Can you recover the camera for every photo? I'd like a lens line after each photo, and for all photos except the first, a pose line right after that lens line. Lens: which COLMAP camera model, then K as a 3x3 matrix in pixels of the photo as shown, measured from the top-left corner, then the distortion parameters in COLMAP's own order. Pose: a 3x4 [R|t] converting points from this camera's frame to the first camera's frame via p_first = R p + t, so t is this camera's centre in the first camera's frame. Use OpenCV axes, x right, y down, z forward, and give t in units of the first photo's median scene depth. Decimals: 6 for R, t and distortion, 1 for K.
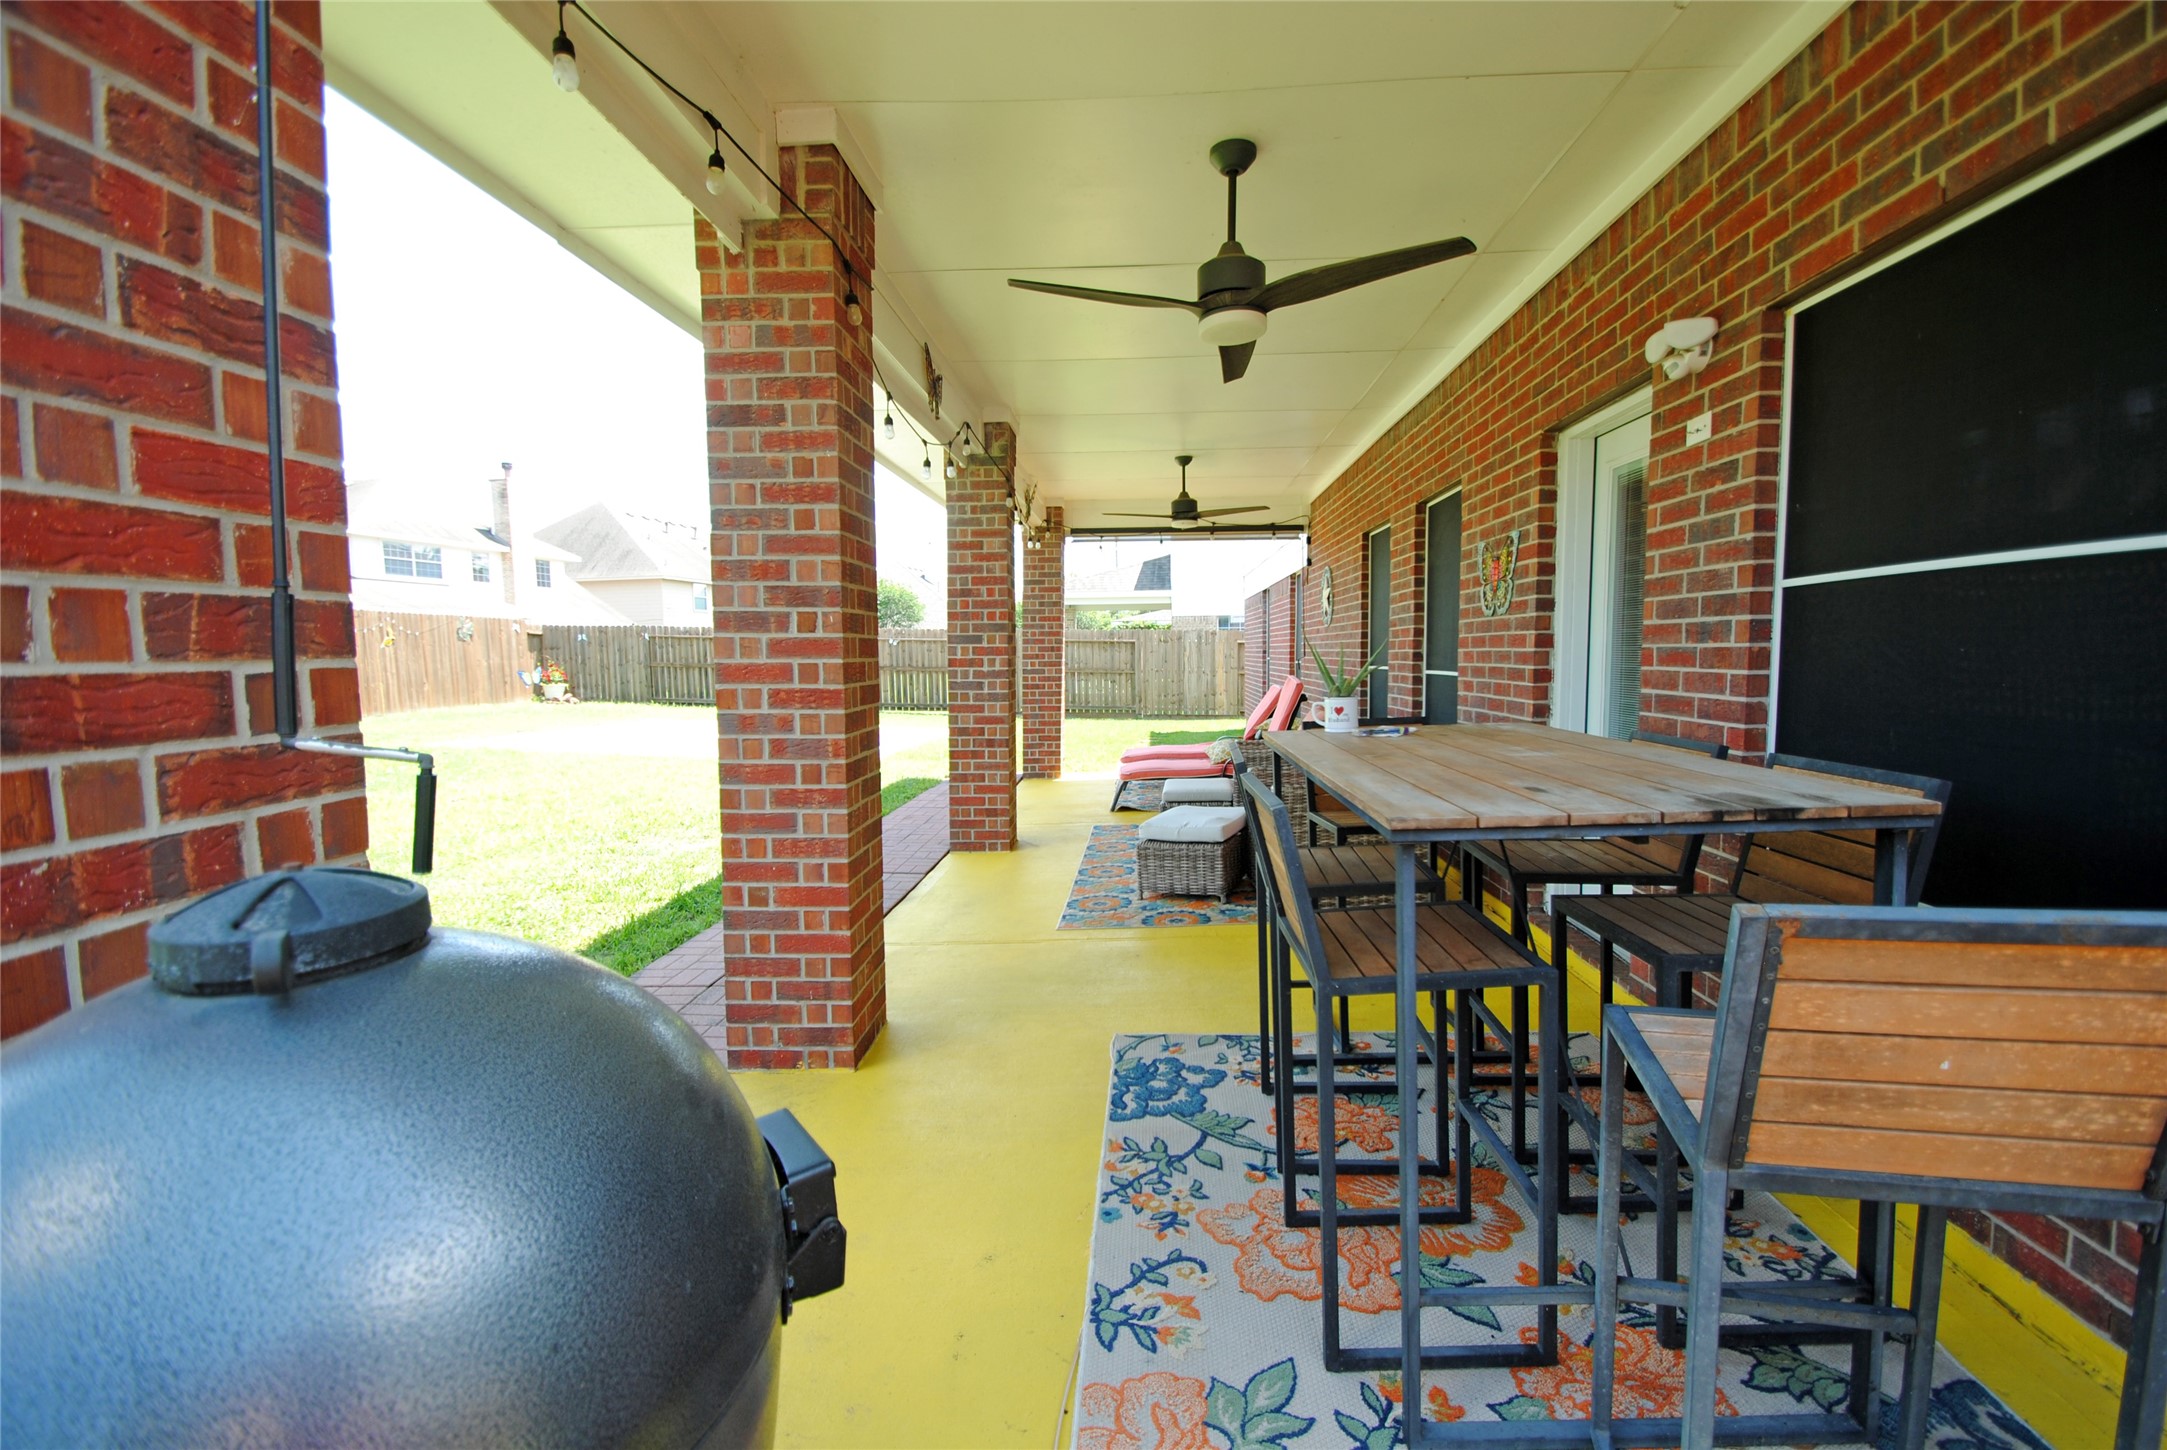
lens RADIAL K [[984.2, 0, 1105.1], [0, 984.2, 733.0], [0, 0, 1]] dist [0.009193, -0.019039]
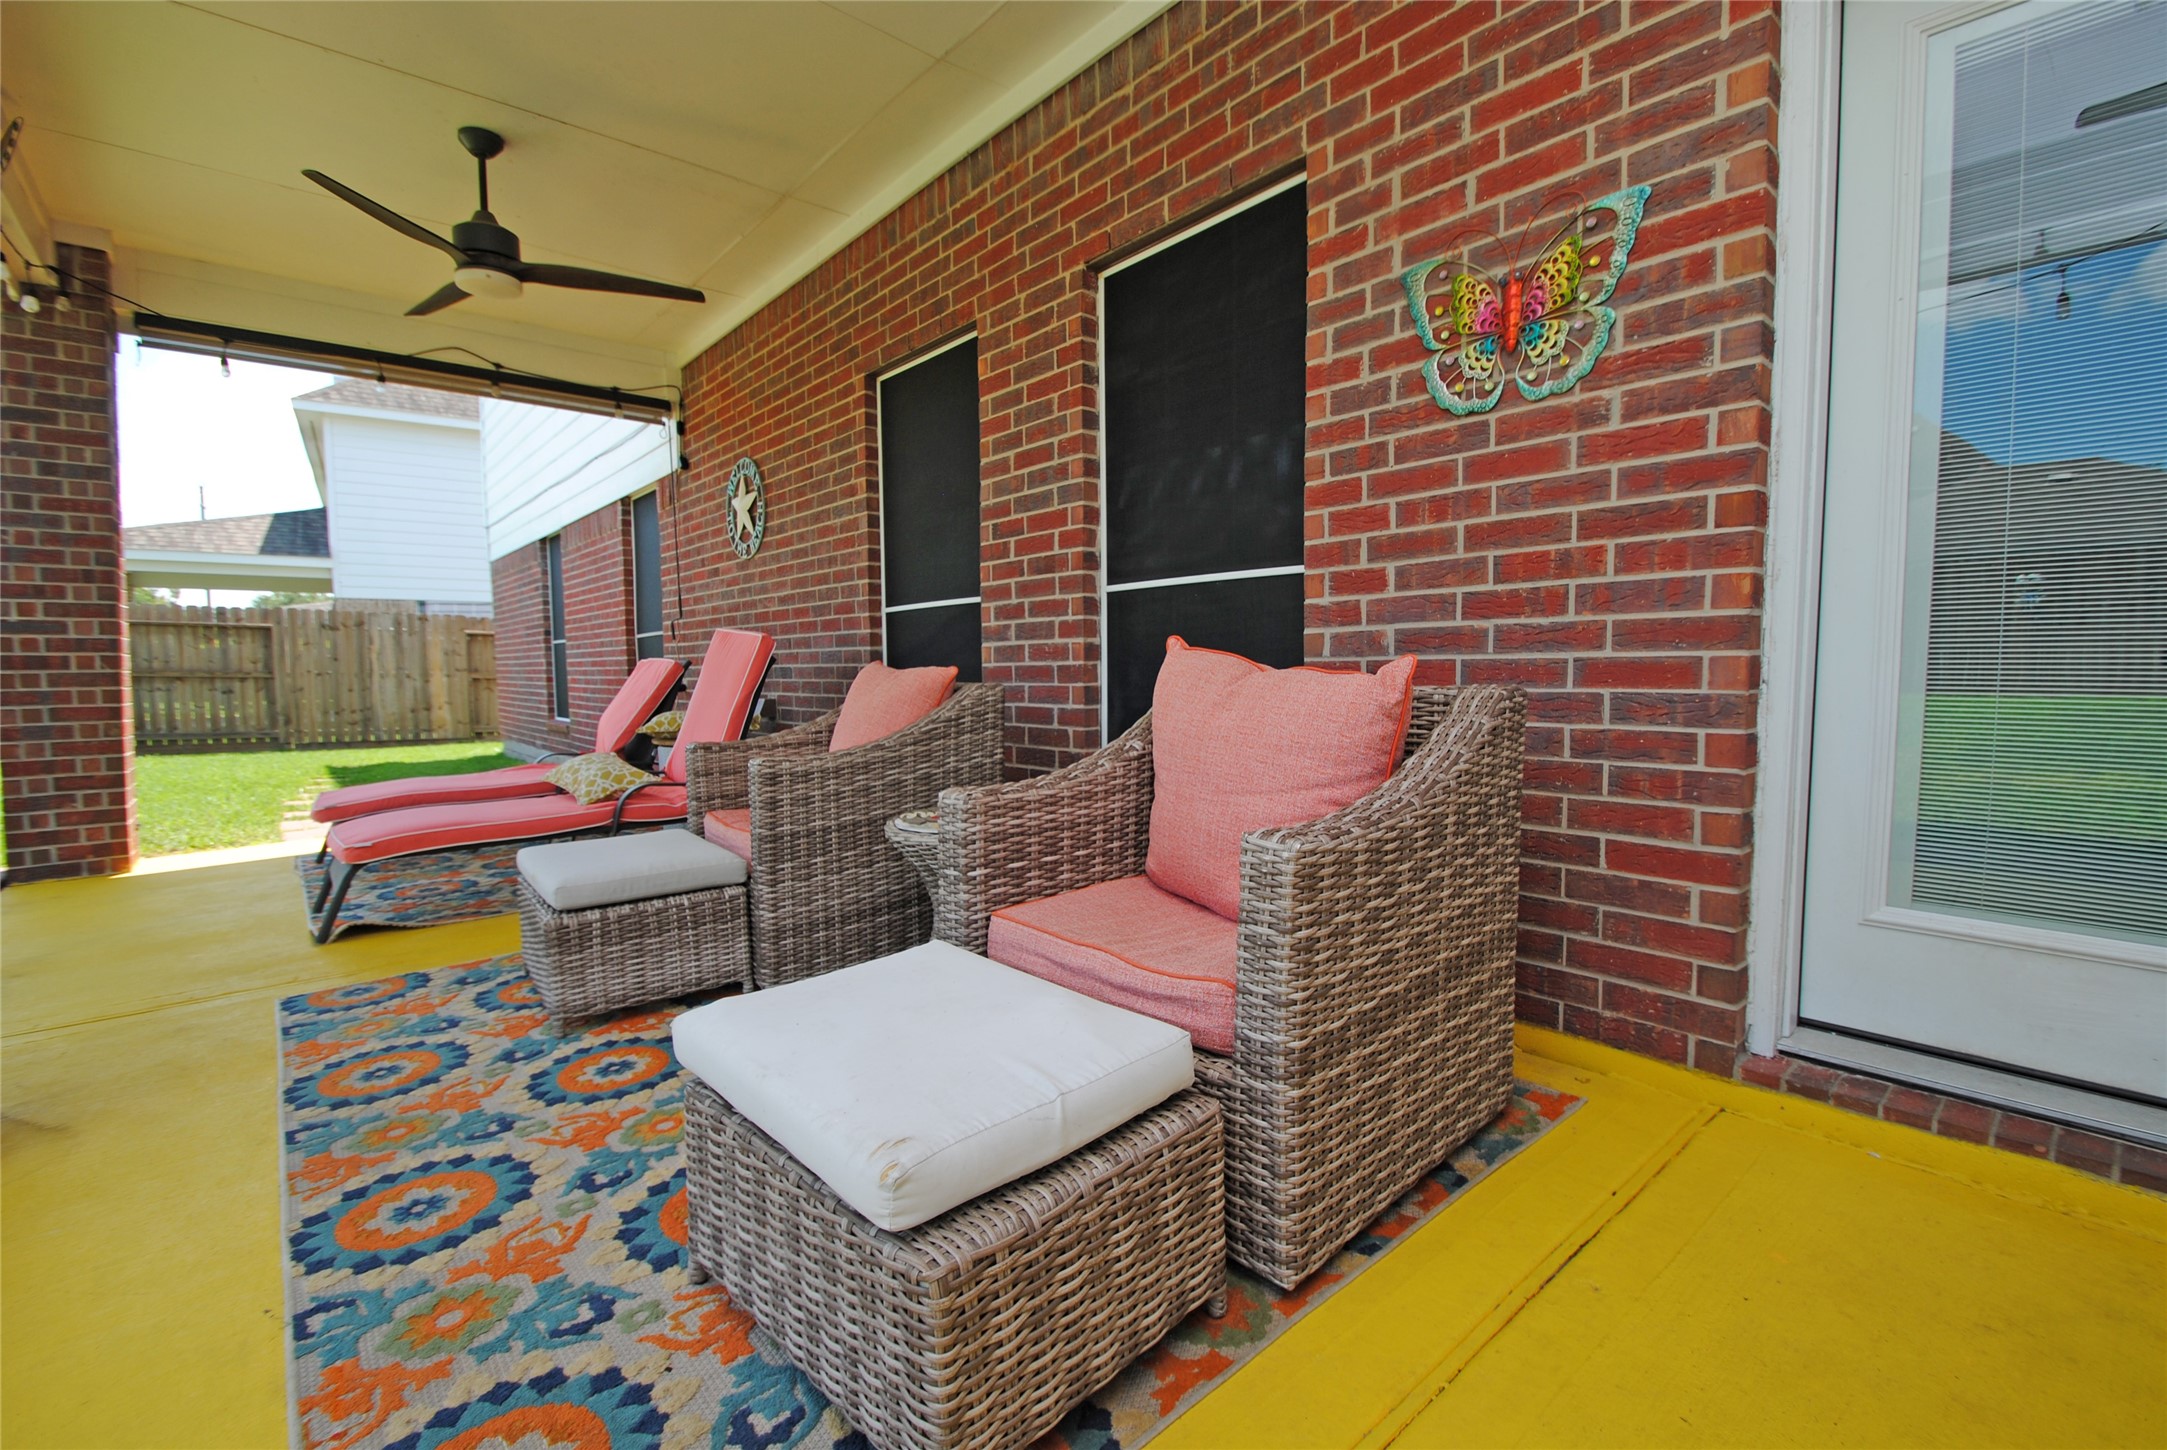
lens RADIAL K [[1007.6, 0, 1080.9], [0, 1007.6, 733.9], [0, 0, 1]] dist [0.001948, -0.000024]
pose [[0.750905, -0.036230, 0.659416, -0.017841], [0.049895, 0.998753, -0.001944, 0.003560], [-0.658523, 0.034362, 0.751776, 0.313427]]
